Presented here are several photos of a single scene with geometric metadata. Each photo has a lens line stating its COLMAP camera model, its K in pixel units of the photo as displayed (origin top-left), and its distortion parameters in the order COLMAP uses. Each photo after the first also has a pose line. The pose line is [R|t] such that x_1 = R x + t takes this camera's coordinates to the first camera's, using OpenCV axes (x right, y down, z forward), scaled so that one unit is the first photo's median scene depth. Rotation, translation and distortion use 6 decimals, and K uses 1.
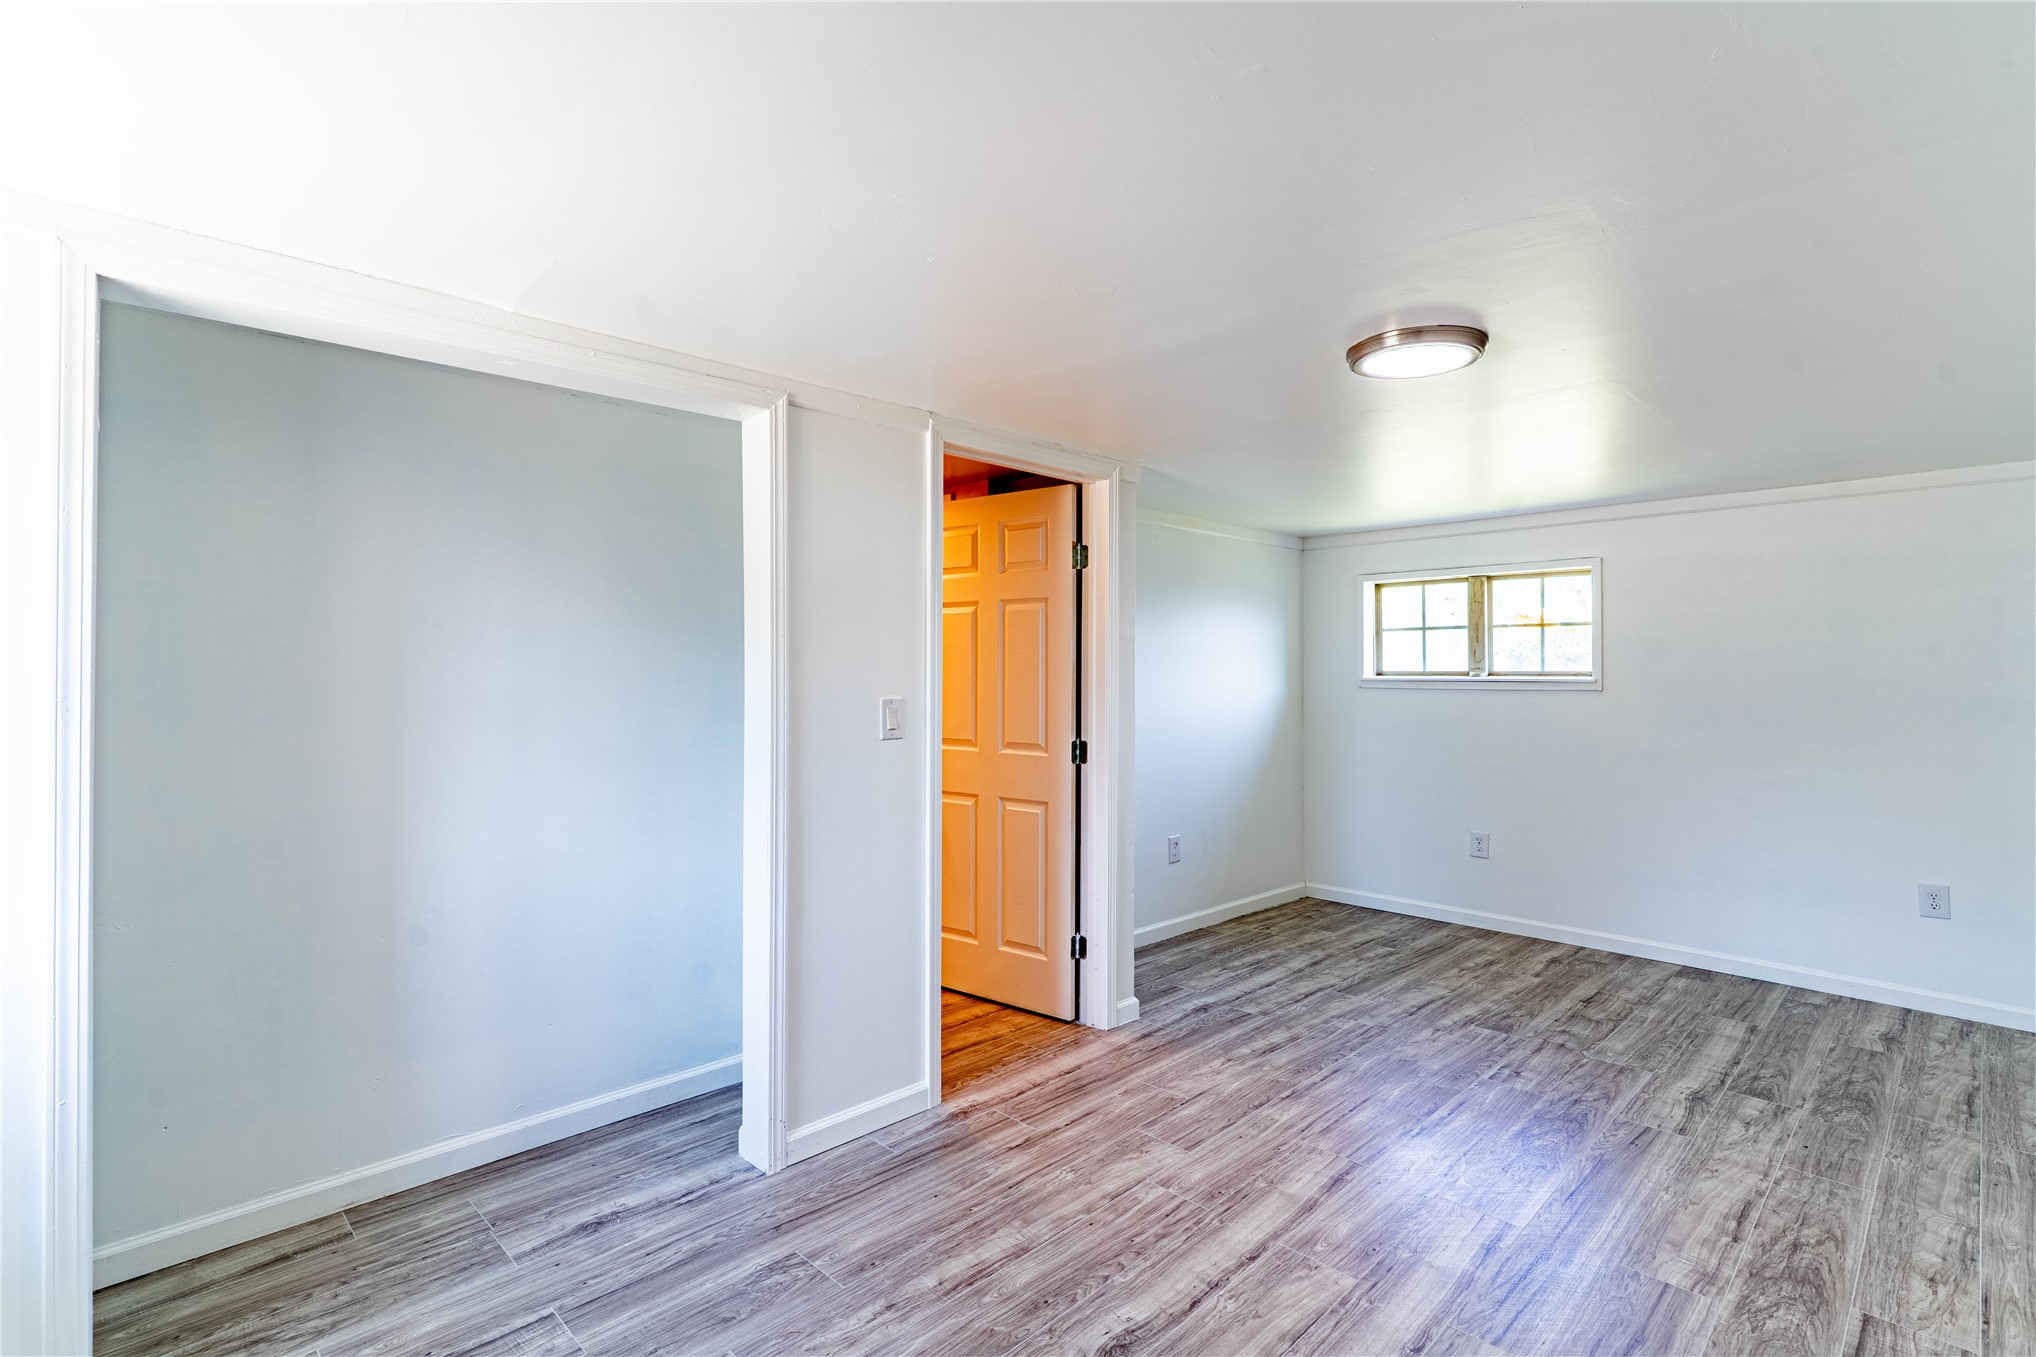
lens RADIAL K [[964.9, 0, 1015.8], [0, 964.9, 671.8], [0, 0, 1]] dist [0.002735, -0.000443]
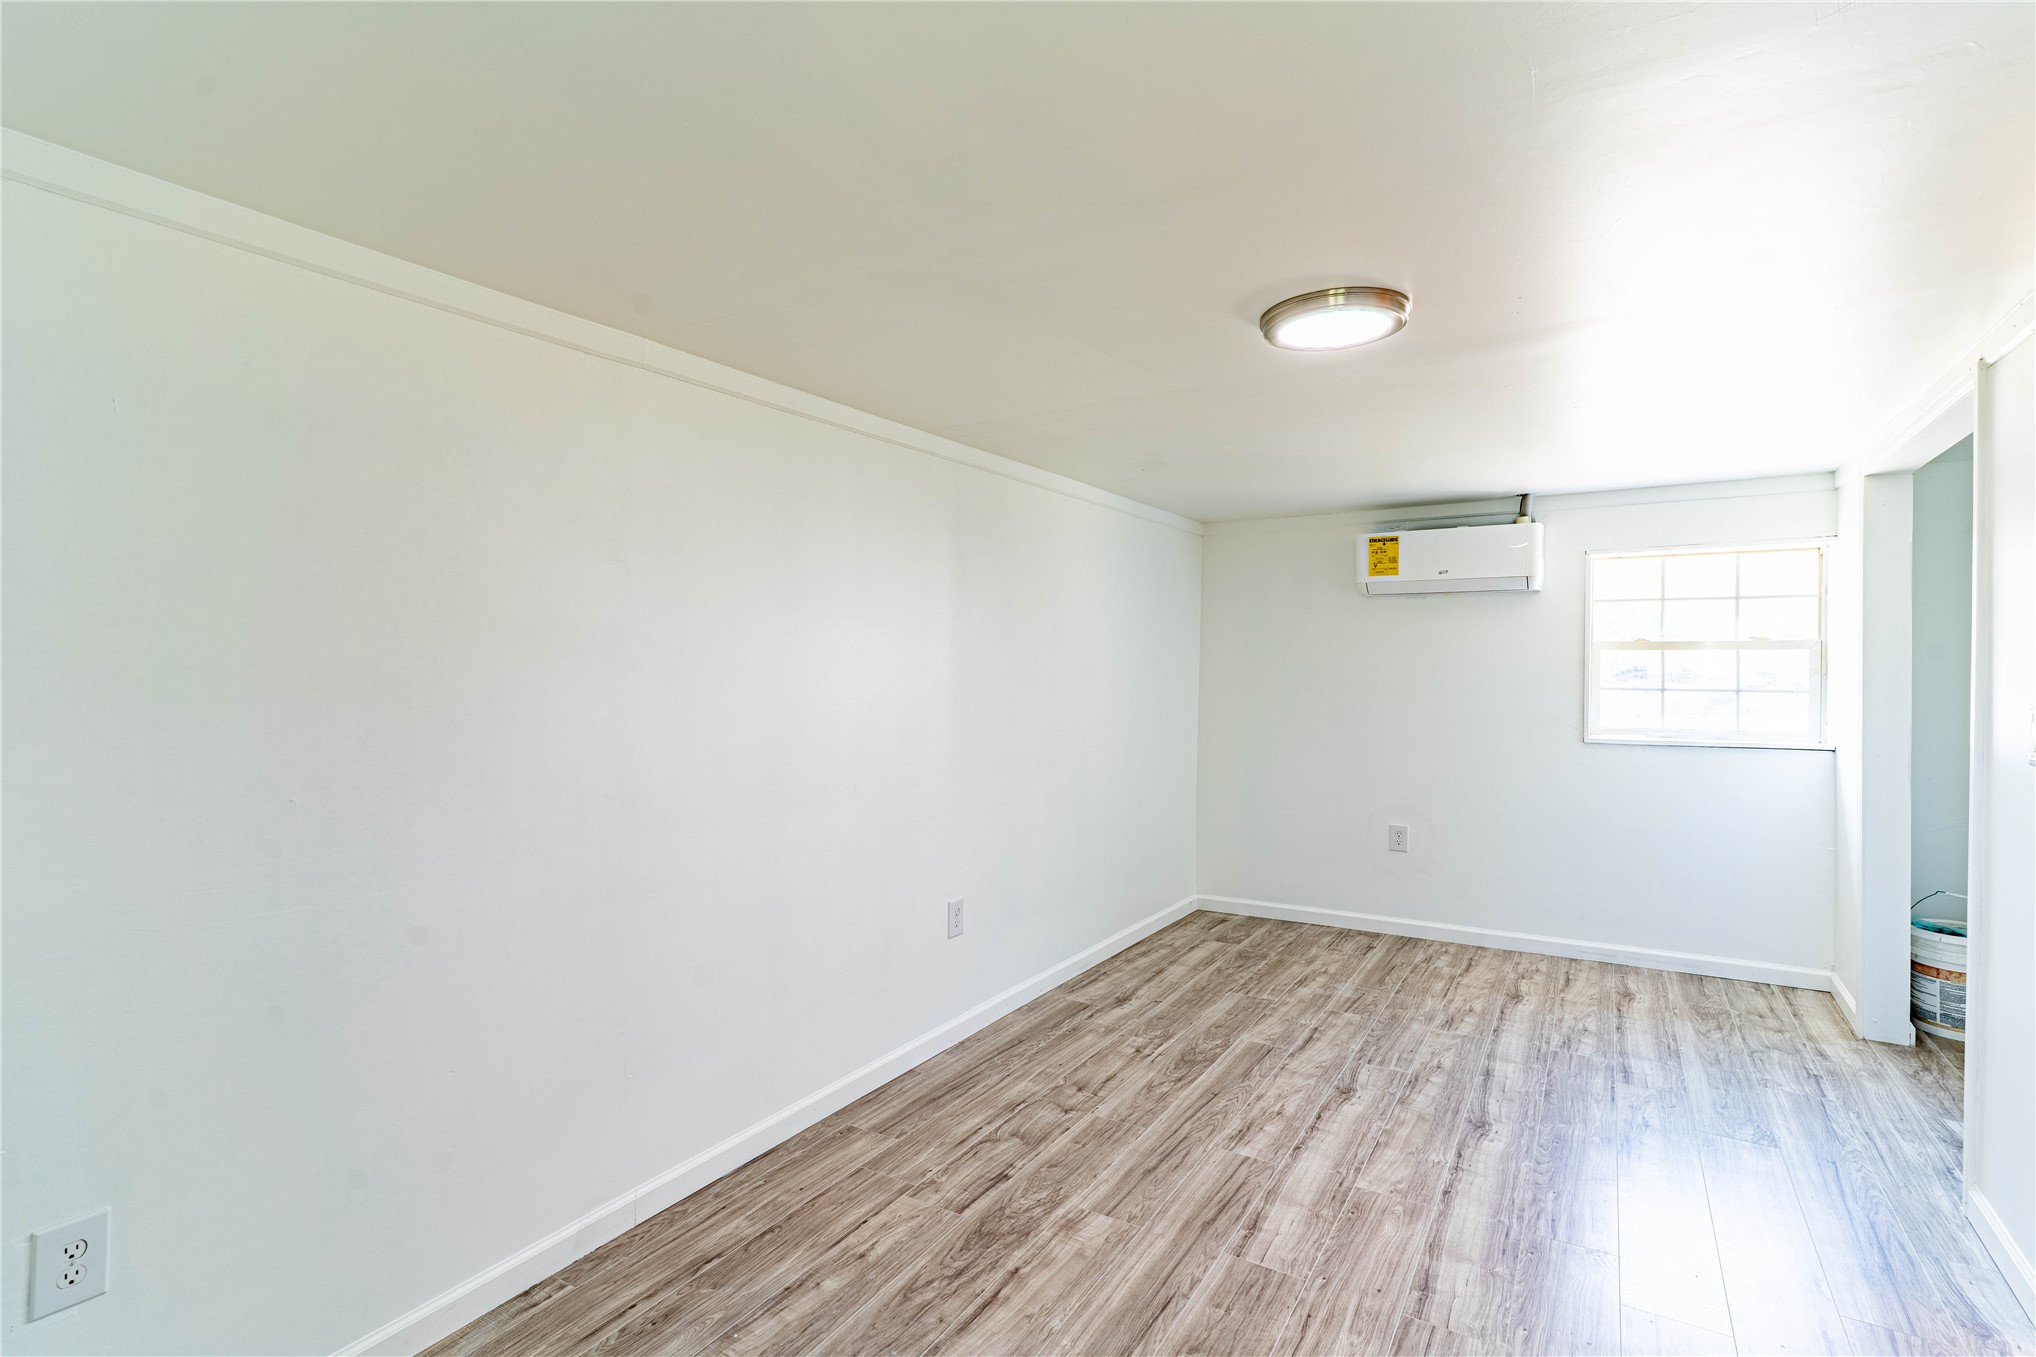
lens RADIAL K [[964.9, 0, 1016.6], [0, 964.9, 673.1], [0, 0, 1]] dist [0.002735, -0.000443]
pose [[-0.971353, 0.001947, -0.237633, 1.016424], [-0.001750, 0.999881, 0.015343, -0.011195], [0.237635, 0.015319, -0.971234, 2.004411]]
